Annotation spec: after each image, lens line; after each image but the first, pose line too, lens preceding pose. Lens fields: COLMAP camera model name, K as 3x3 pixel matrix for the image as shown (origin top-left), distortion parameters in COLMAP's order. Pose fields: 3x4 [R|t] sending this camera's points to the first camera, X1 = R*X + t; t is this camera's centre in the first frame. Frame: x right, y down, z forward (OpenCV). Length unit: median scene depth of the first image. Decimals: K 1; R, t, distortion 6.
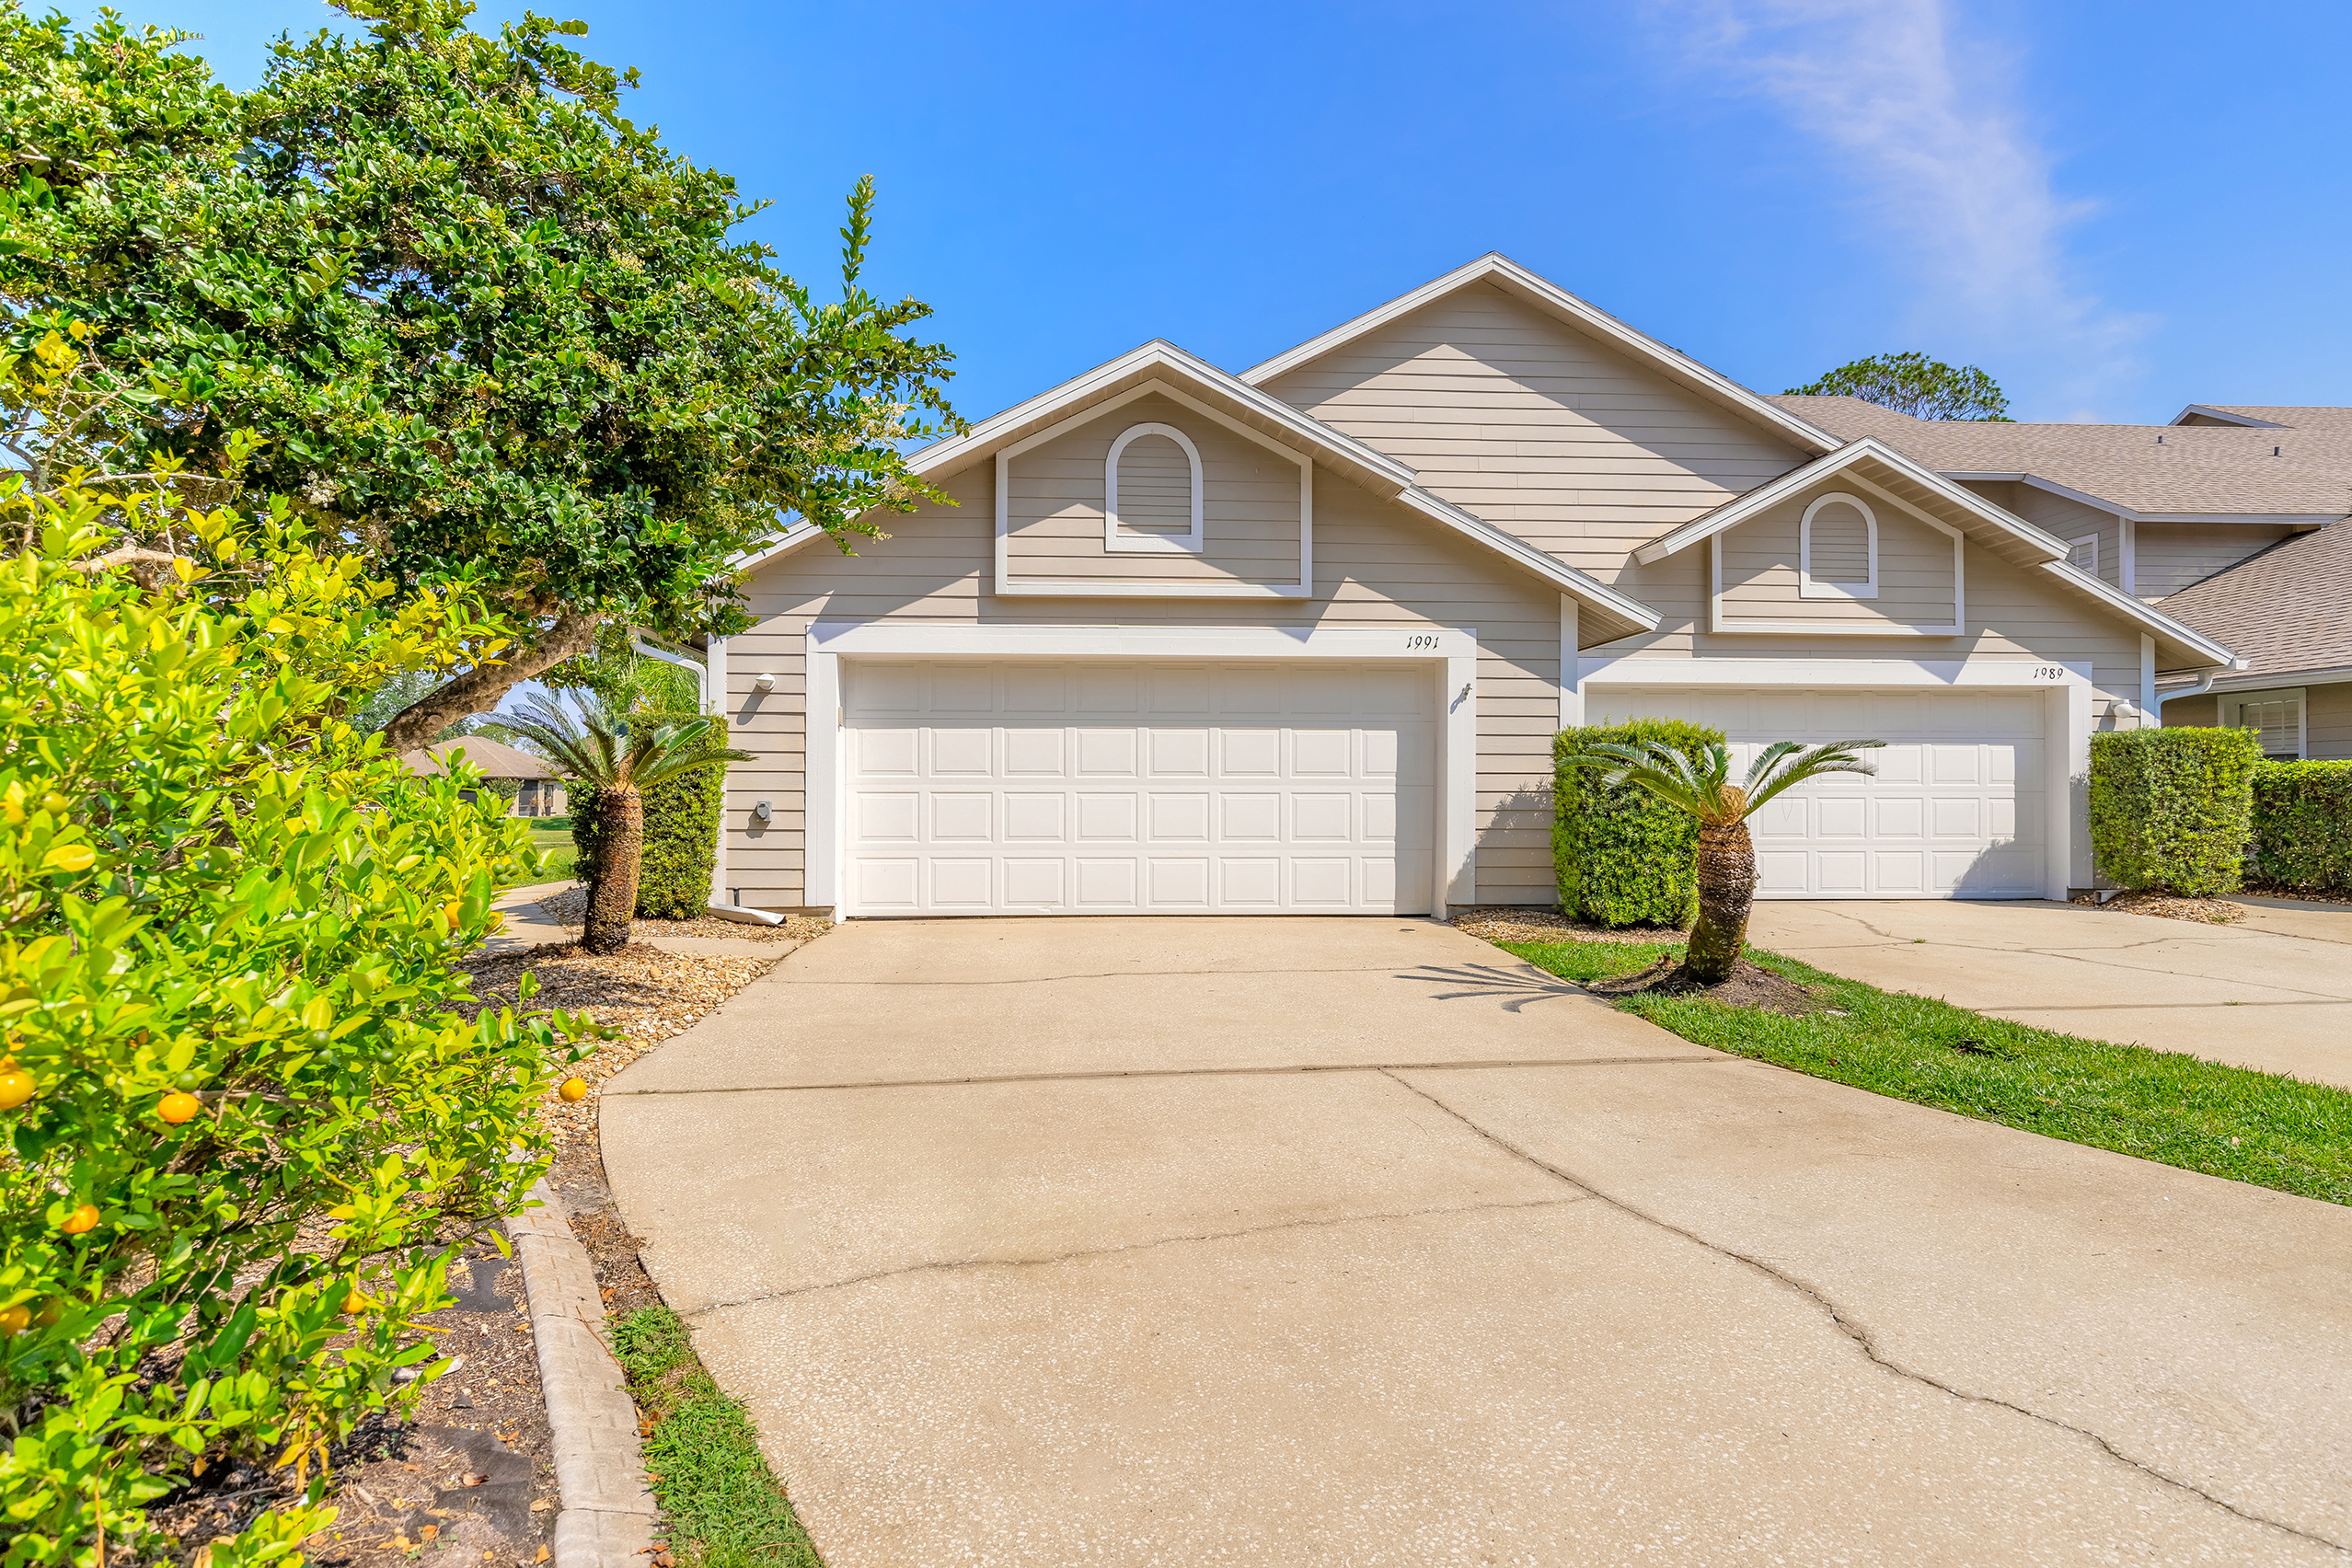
lens RADIAL K [[1278.2, 0, 1175.6], [0, 1278.2, 792.3], [0, 0, 1]] dist [0.005096, 0.000362]
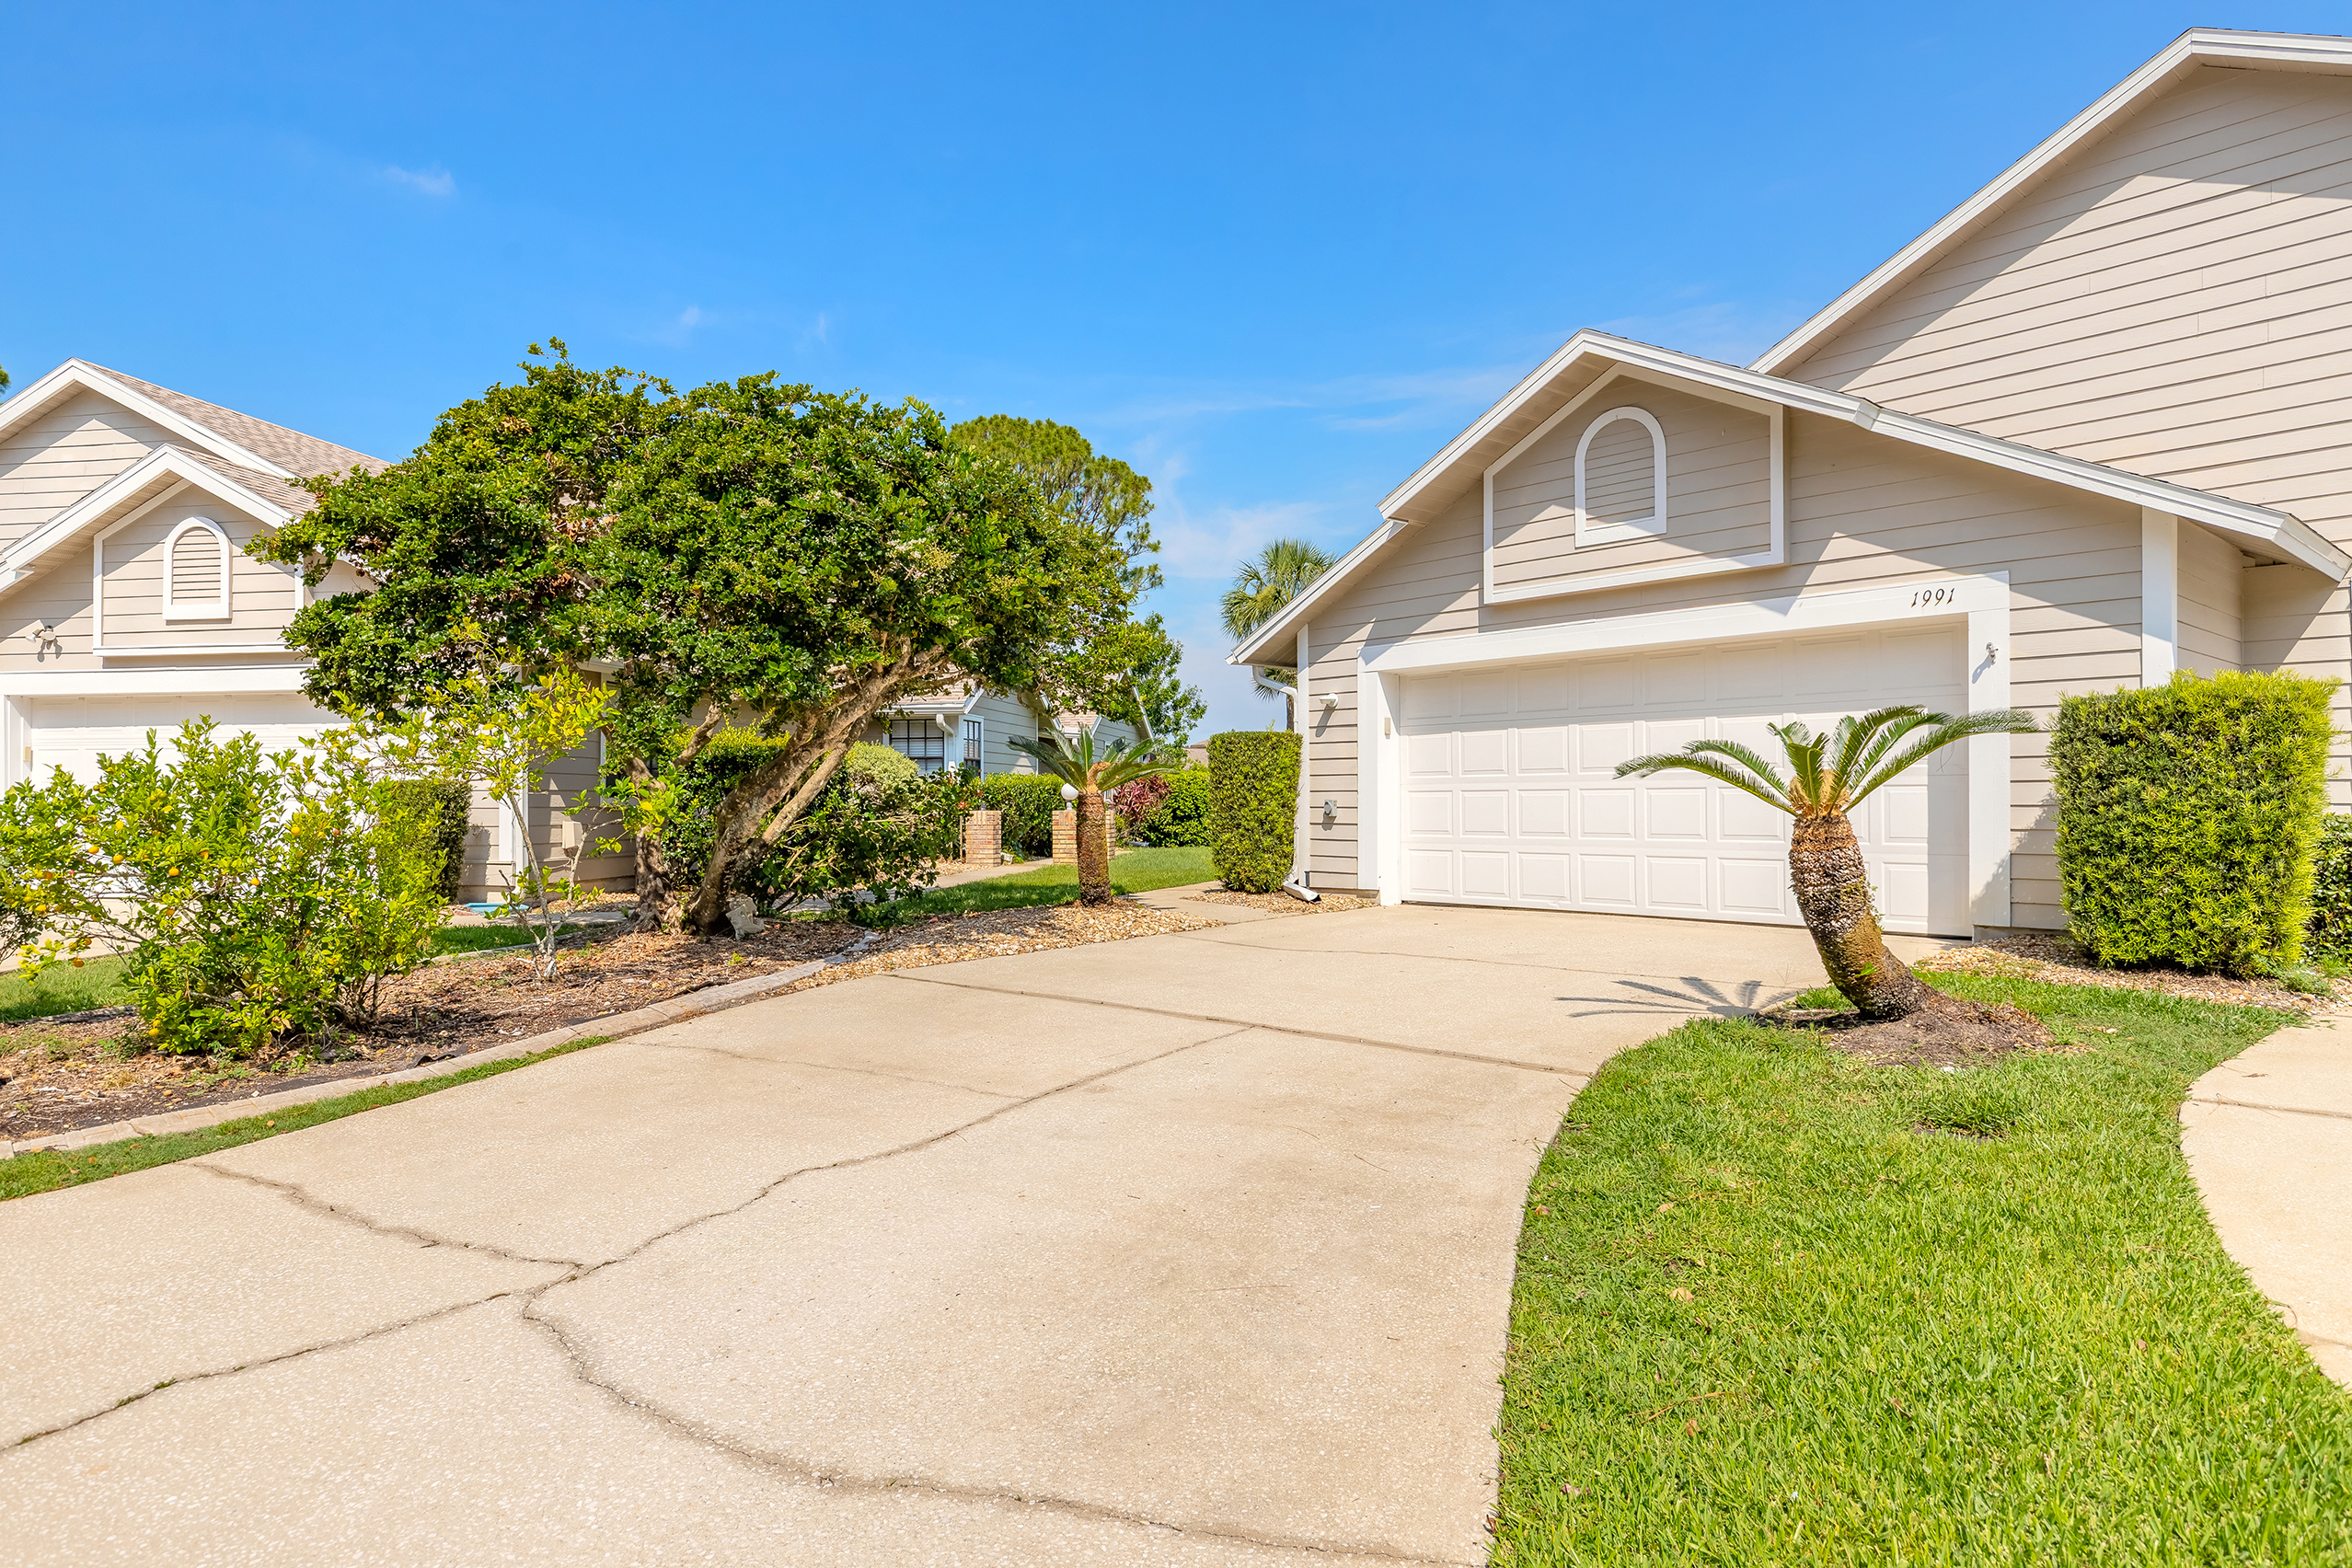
lens RADIAL K [[1319.9, 0, 1169.6], [0, 1319.9, 791.5], [0, 0, 1]] dist [-0.000343, -0.000315]
pose [[0.628045, -0.011552, -0.778092, 0.546231], [0.010702, 0.999923, -0.006207, 0.005313], [0.778104, -0.004429, 0.628120, 0.102727]]
